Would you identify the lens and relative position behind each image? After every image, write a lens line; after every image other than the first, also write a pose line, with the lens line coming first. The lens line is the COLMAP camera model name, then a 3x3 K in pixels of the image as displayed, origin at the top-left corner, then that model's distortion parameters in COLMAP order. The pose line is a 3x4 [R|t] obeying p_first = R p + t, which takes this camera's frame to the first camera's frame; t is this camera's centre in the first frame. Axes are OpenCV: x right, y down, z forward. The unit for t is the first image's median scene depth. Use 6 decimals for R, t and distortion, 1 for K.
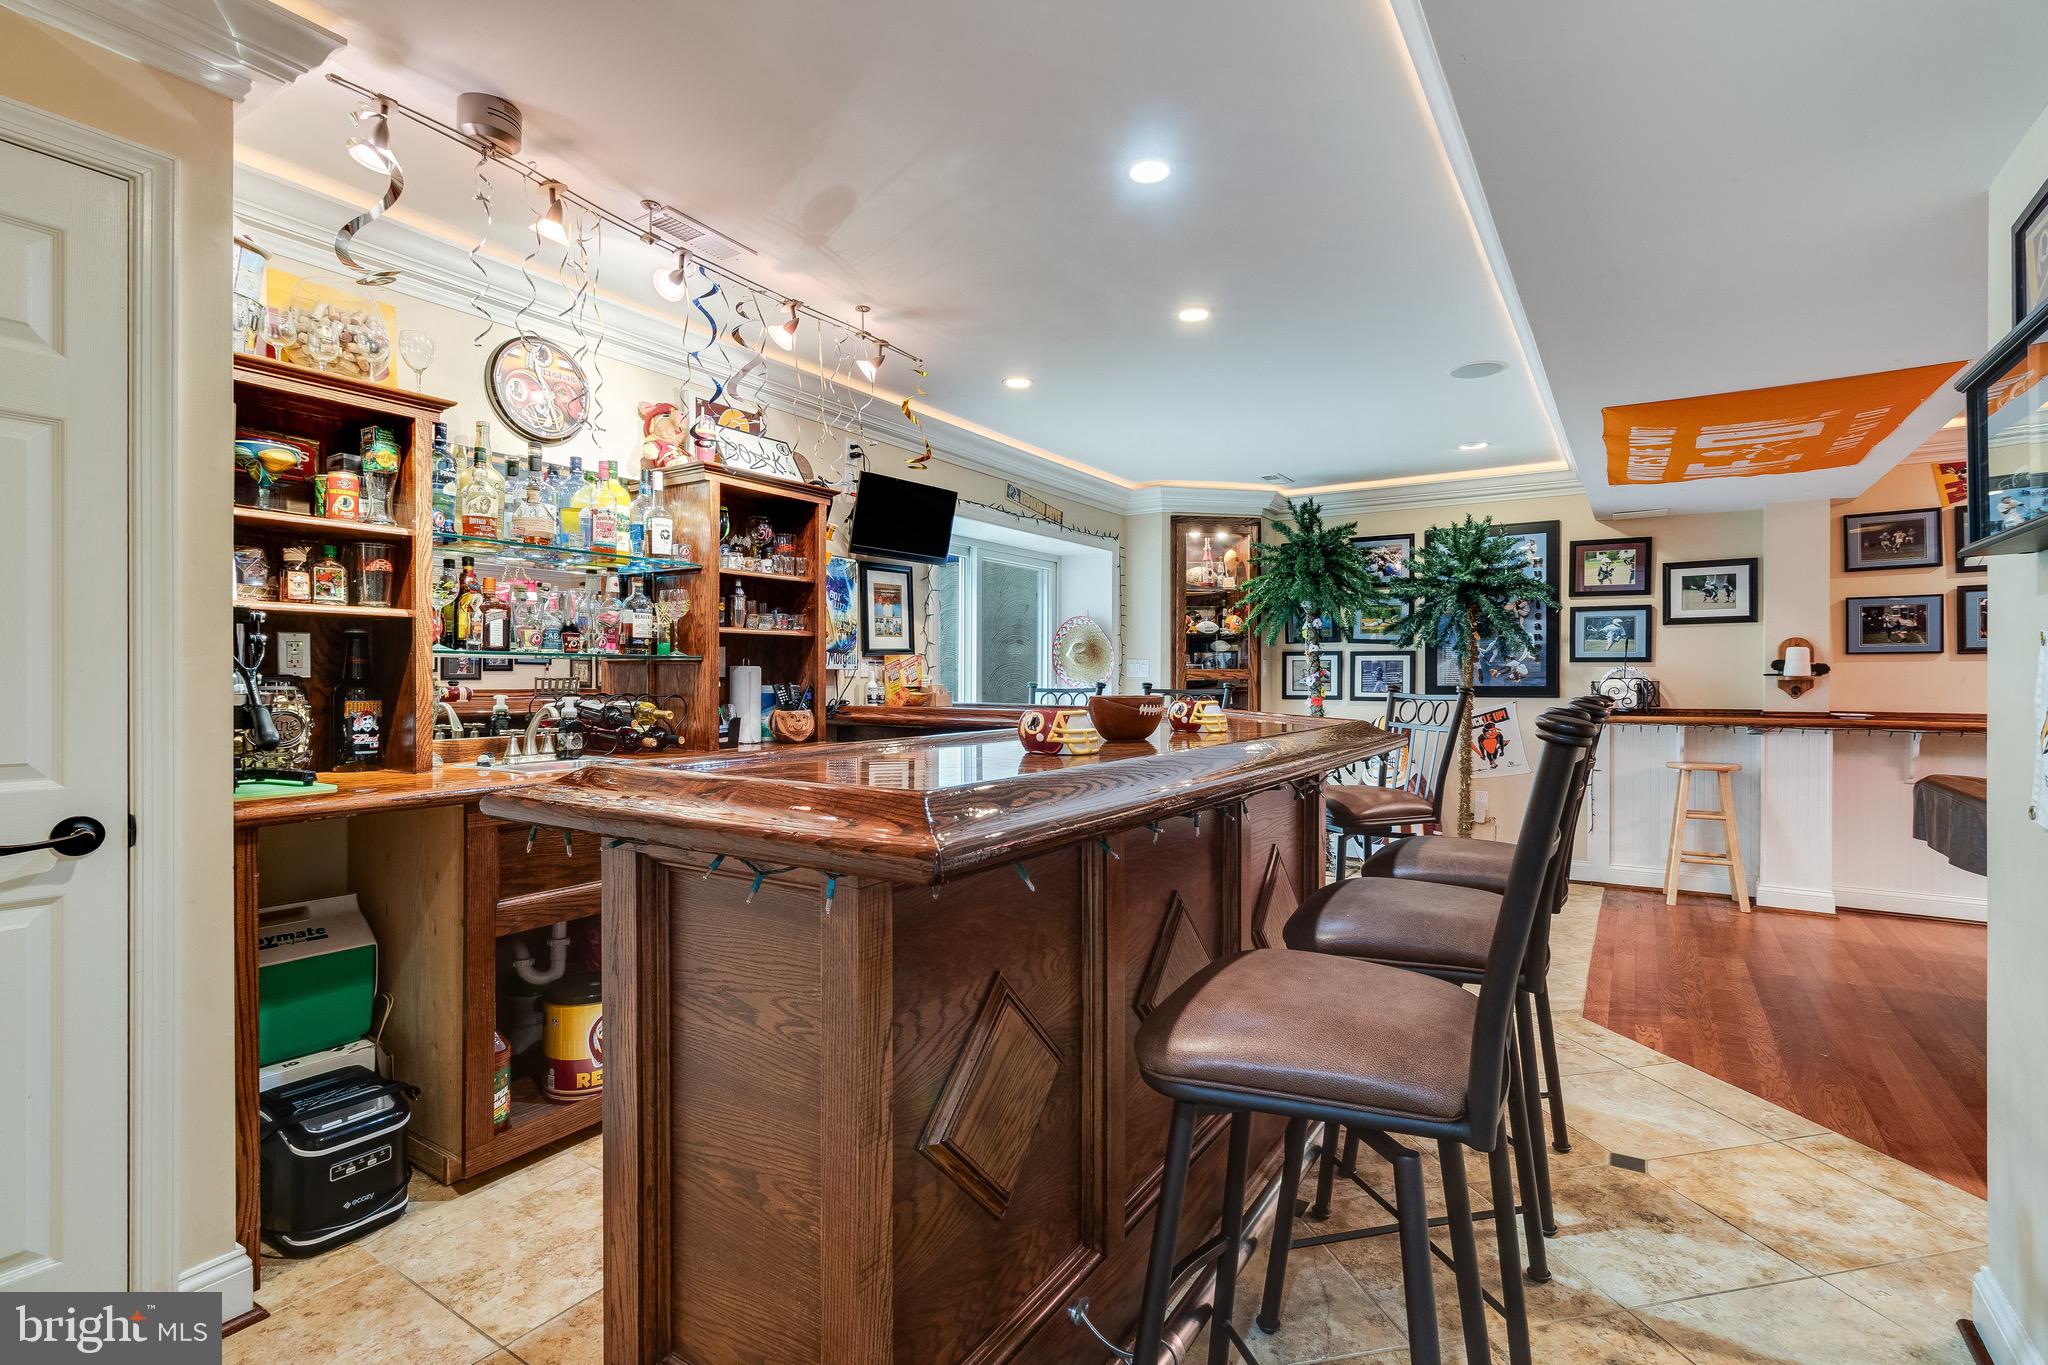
lens RADIAL K [[944.1, 0, 1028.9], [0, 944.1, 678.6], [0, 0, 1]] dist [0.004586, -0.000224]
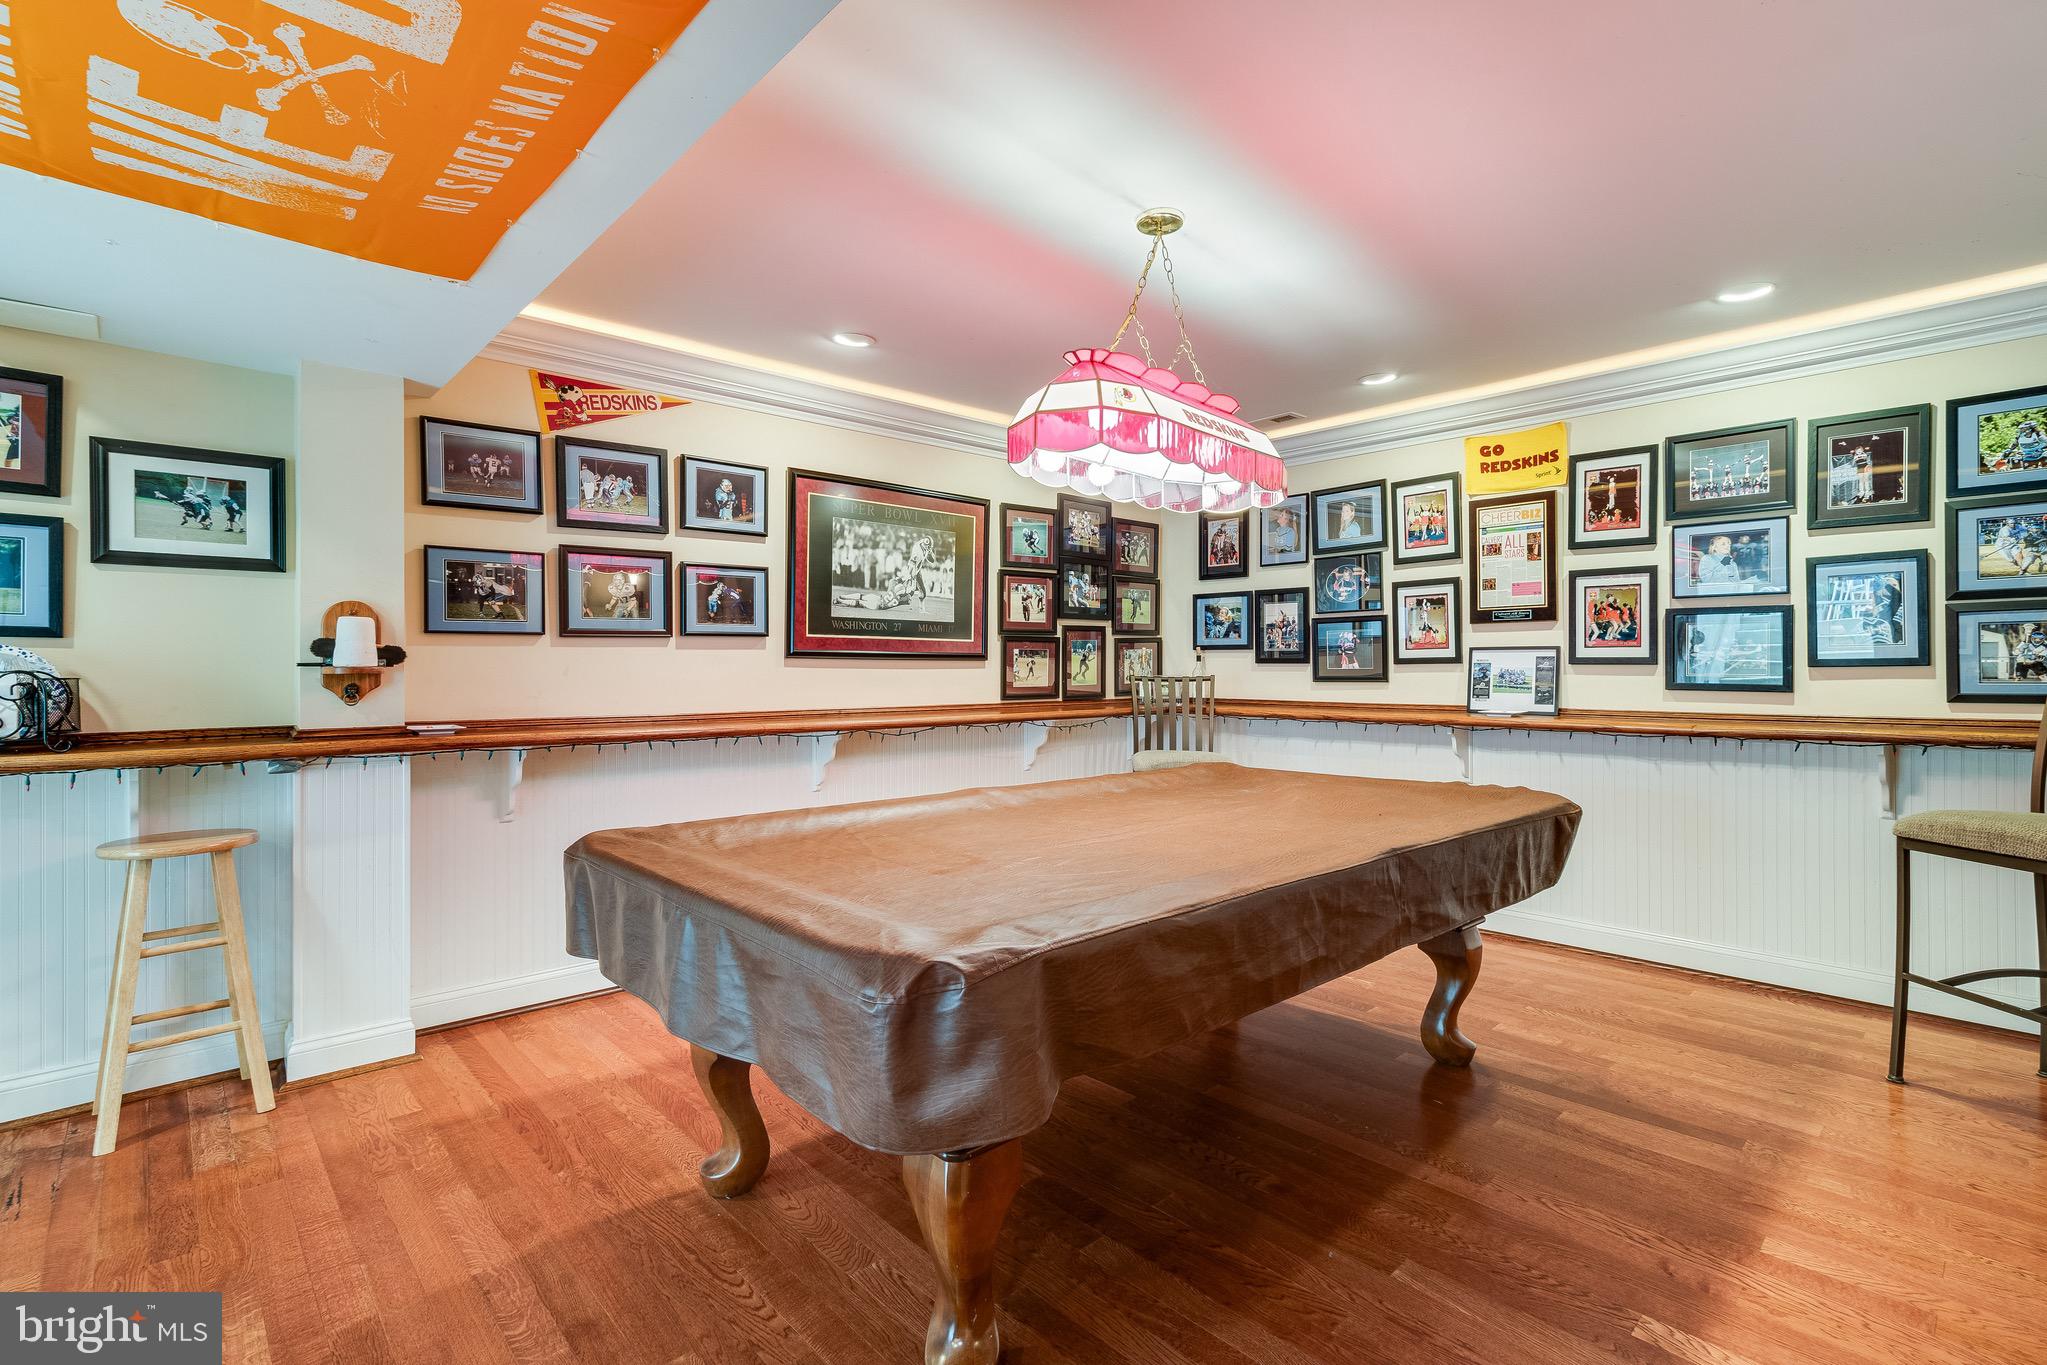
lens RADIAL K [[943.6, 0, 1028.3], [0, 943.6, 671.9], [0, 0, 1]] dist [0.004586, -0.000224]
pose [[0.243252, -0.004150, 0.969954, 0.345150], [0.002425, 0.999990, 0.003671, -0.000639], [-0.969960, 0.001459, 0.243260, 0.453038]]
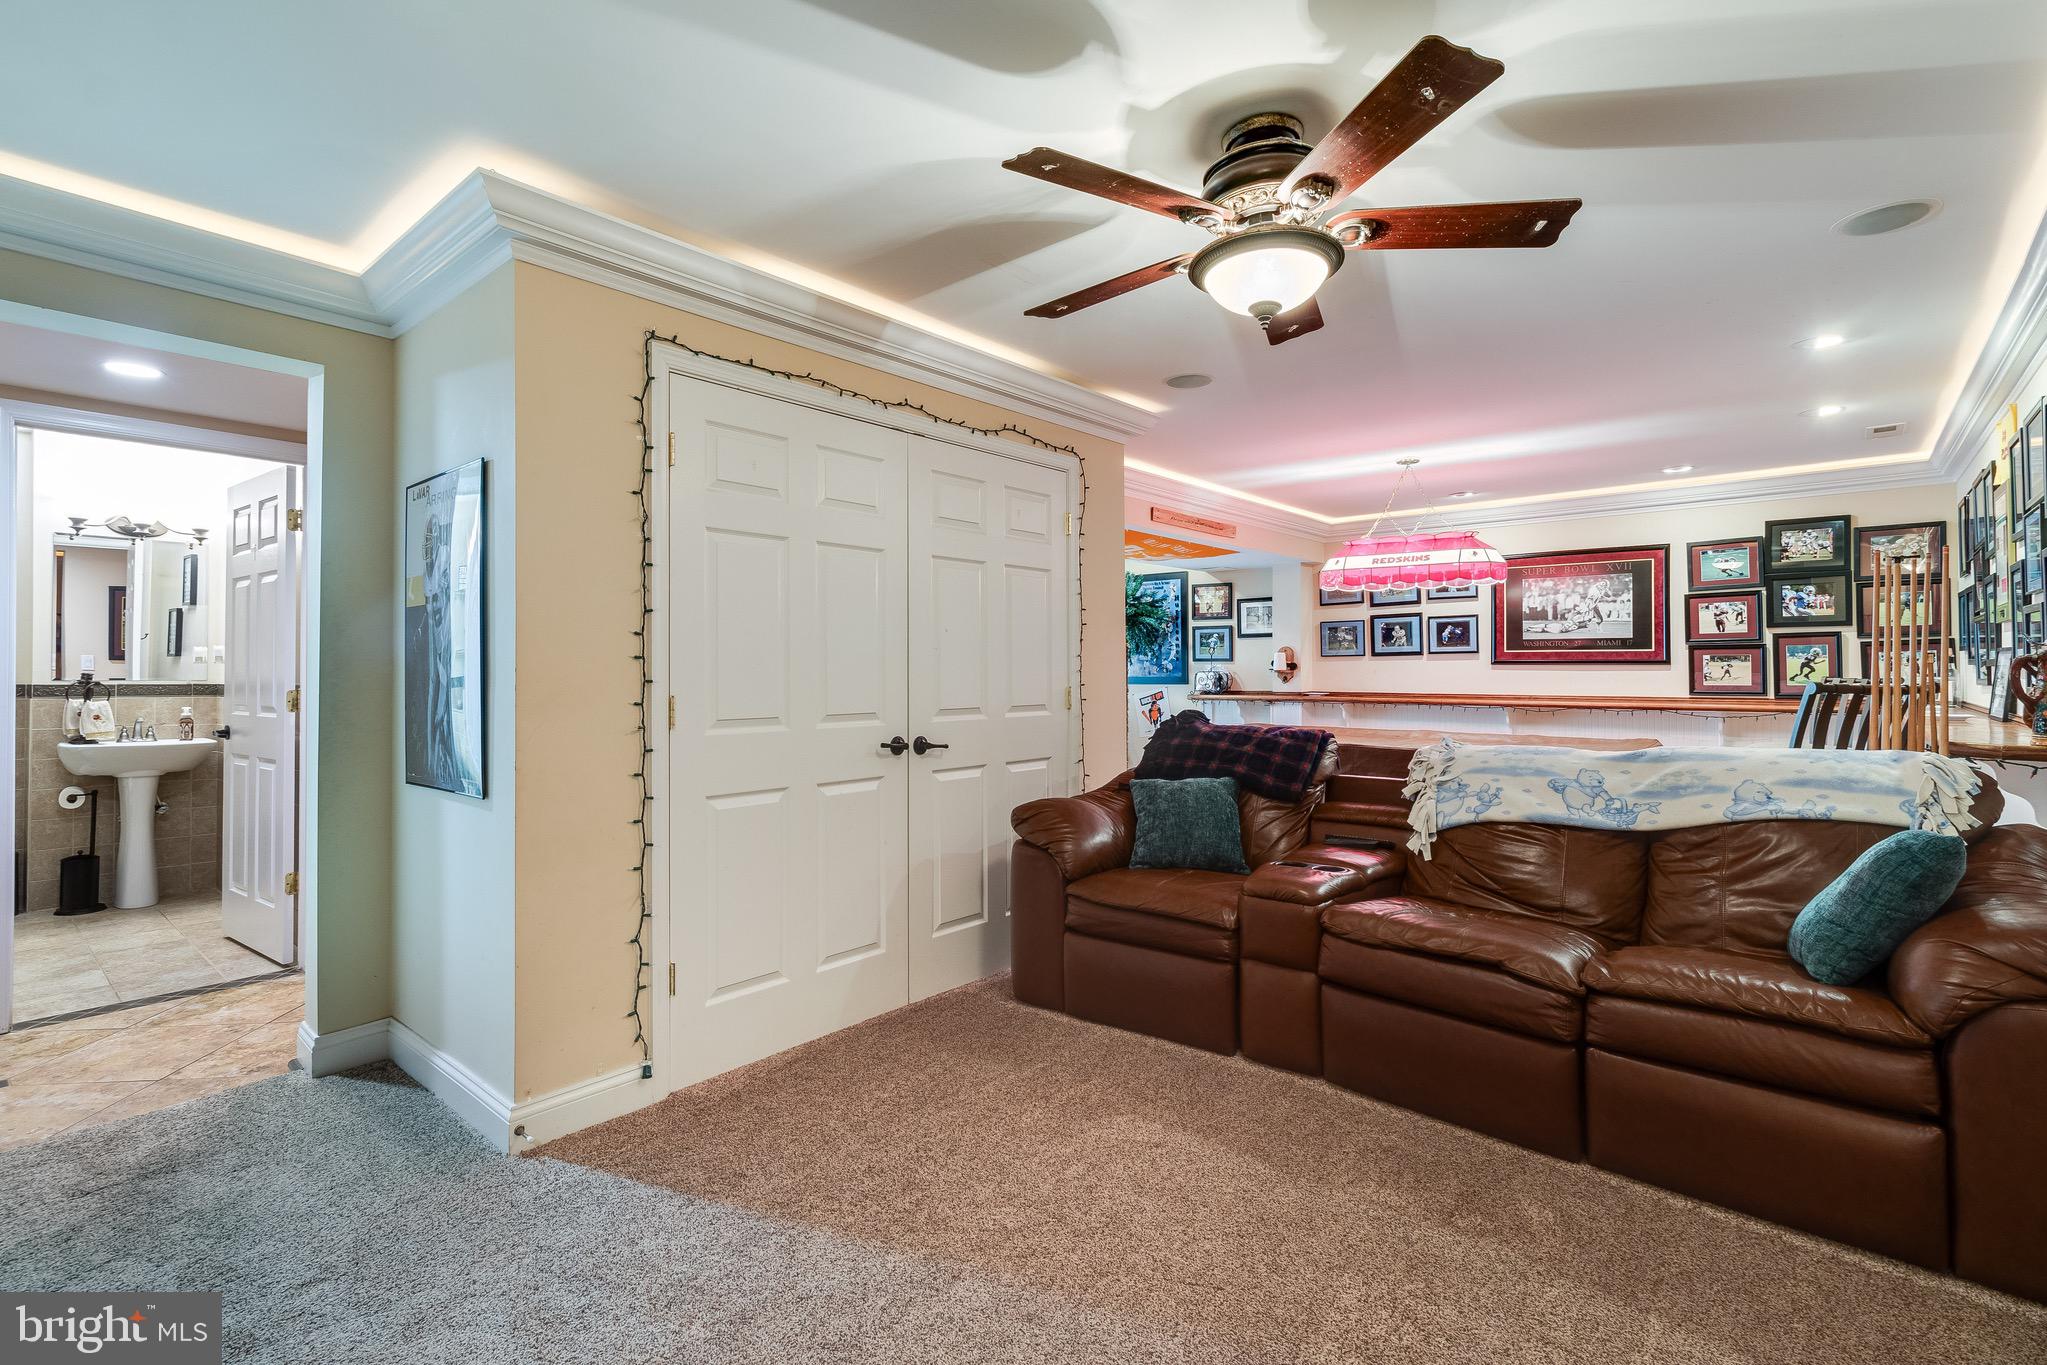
lens RADIAL K [[943.6, 0, 998.9], [0, 943.6, 652.0], [0, 0, 1]] dist [0.004586, -0.000224]
pose [[0.989575, -0.003421, -0.143980, 0.555412], [0.000076, 0.999730, -0.023232, 0.004011], [0.144020, 0.022979, 0.989308, -0.689118]]
